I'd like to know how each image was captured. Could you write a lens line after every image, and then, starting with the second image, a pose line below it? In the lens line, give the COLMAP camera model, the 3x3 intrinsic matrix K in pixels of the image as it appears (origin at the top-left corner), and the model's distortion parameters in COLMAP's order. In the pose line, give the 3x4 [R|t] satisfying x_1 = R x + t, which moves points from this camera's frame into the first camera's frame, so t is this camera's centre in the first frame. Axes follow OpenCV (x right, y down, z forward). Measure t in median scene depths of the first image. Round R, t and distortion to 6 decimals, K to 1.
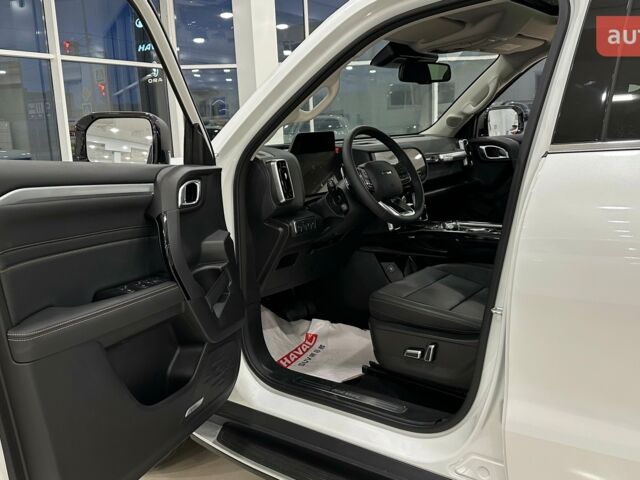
lens RADIAL K [[584.2, 0, 317.4], [0, 584.2, 234.1], [0, 0, 1]] dist [0.164502, -0.360873]
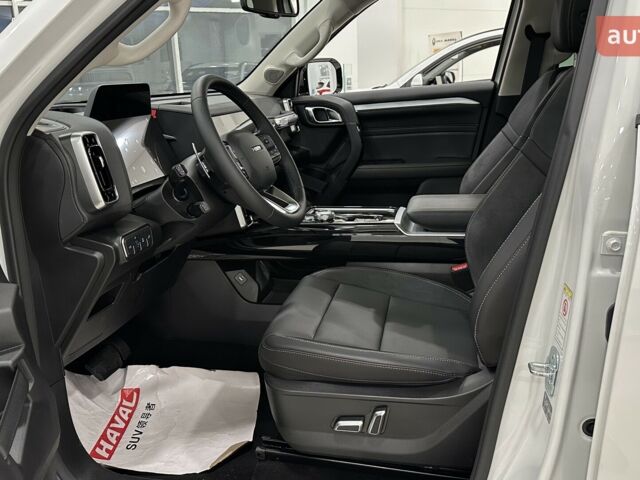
lens RADIAL K [[584.2, 0, 317.4], [0, 584.2, 234.1], [0, 0, 1]] dist [0.164502, -0.360873]
pose [[0.898218, -0.102084, 0.427532, -0.090195], [0.074253, 0.993918, 0.081321, -0.046192], [-0.433233, -0.041299, 0.900335, 0.297116]]
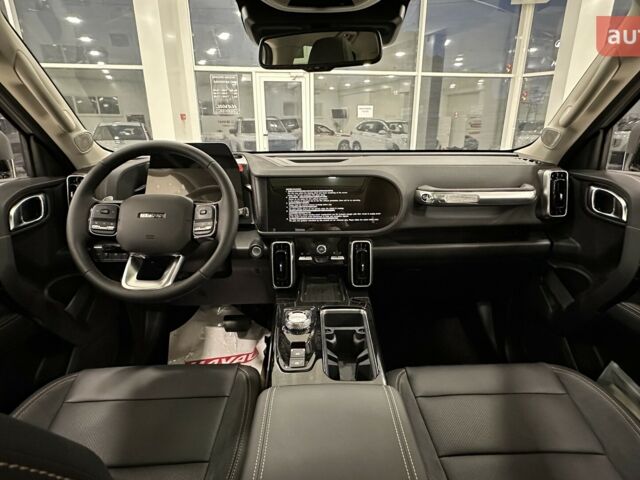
lens RADIAL K [[338.7, 0, 320.0], [0, 338.7, 240.0], [0, 0, 1]] dist [0.001178, 0.000376]
pose [[0.652336, 0.279285, -0.704598, 0.409118], [-0.161959, 0.959527, 0.230386, -0.156225], [0.740423, -0.036173, 0.671167, 0.701729]]
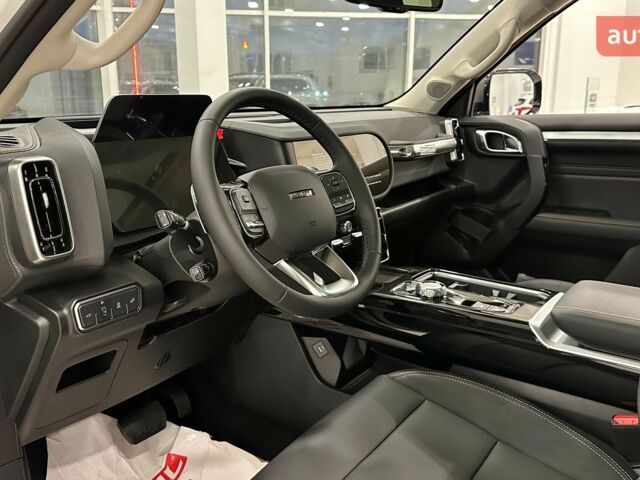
lens RADIAL K [[584.2, 0, 317.4], [0, 584.2, 234.1], [0, 0, 1]] dist [0.164502, -0.360873]
pose [[0.997887, 0.035177, 0.054634, 0.085750], [-0.038463, 0.997439, 0.060307, -0.081697], [-0.052373, -0.062281, 0.996684, 0.432924]]
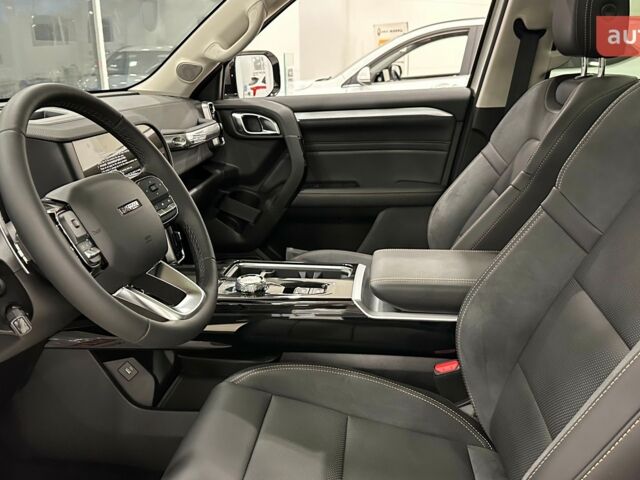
lens RADIAL K [[584.2, 0, 317.4], [0, 584.2, 234.1], [0, 0, 1]] dist [0.164502, -0.360873]
pose [[0.852232, -0.109953, 0.511480, 0.016799], [0.062752, 0.992091, 0.108713, -0.098038], [-0.519388, -0.060553, 0.852391, 0.476583]]
